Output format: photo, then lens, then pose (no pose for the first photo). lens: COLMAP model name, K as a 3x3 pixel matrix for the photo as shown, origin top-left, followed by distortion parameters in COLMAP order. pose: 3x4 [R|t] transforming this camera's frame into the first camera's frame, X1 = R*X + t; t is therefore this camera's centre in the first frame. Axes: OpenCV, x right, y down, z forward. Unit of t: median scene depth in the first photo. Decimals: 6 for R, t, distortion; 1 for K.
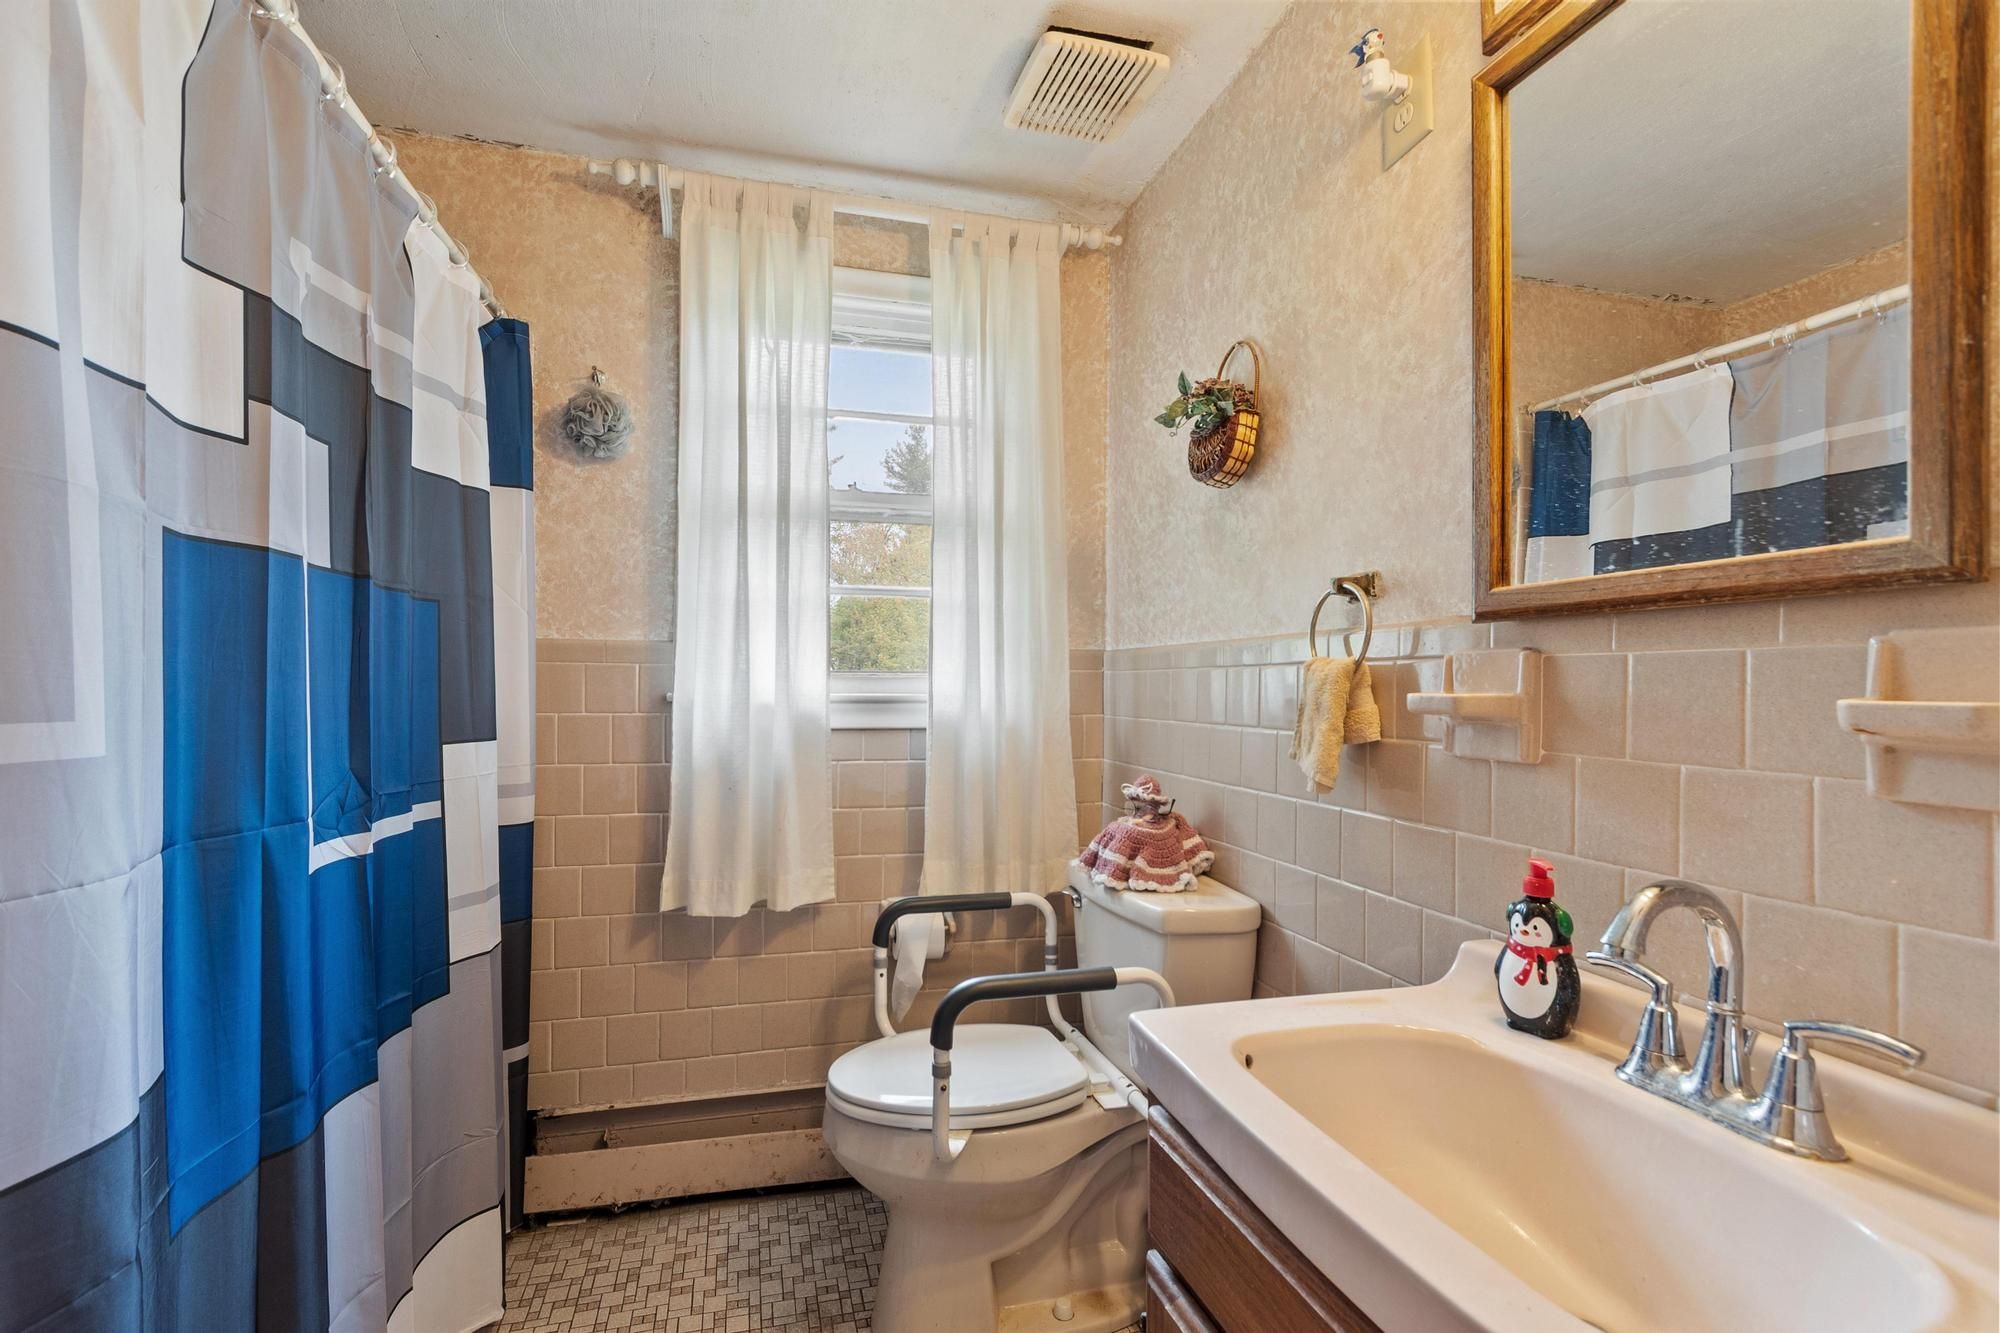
lens RADIAL K [[885.6, 0, 967.6], [0, 885.6, 686.9], [0, 0, 1]] dist [0.000602, 0.000181]
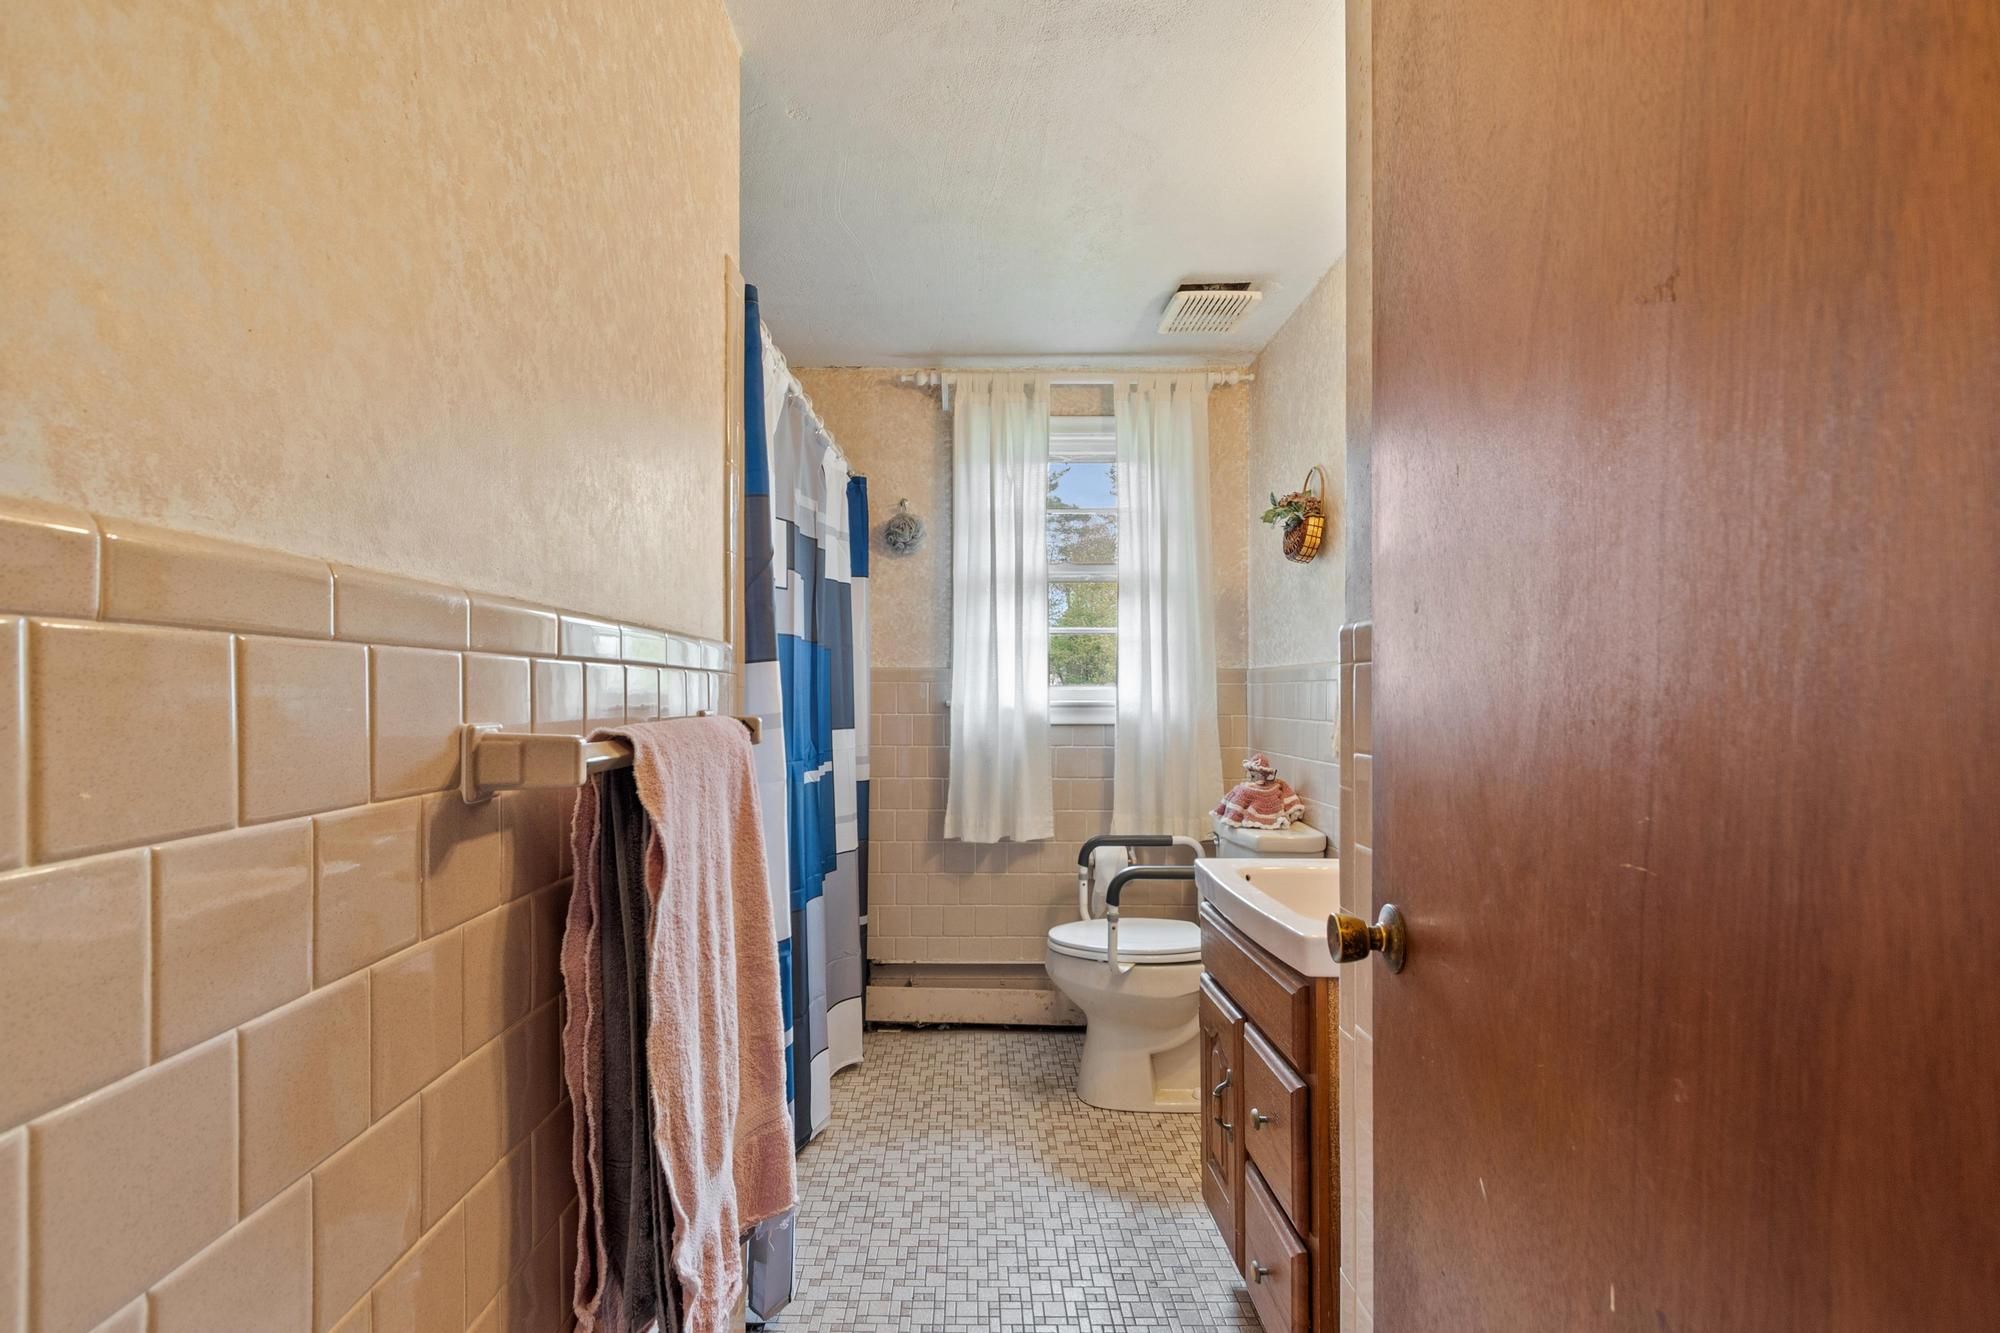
lens RADIAL K [[885.6, 0, 967.6], [0, 885.6, 686.9], [0, 0, 1]] dist [0.000602, 0.000181]
pose [[0.967602, -0.008307, -0.252342, 0.095286], [0.005359, 0.999909, -0.012370, 0.001946], [0.252422, 0.010617, 0.967559, -0.523407]]
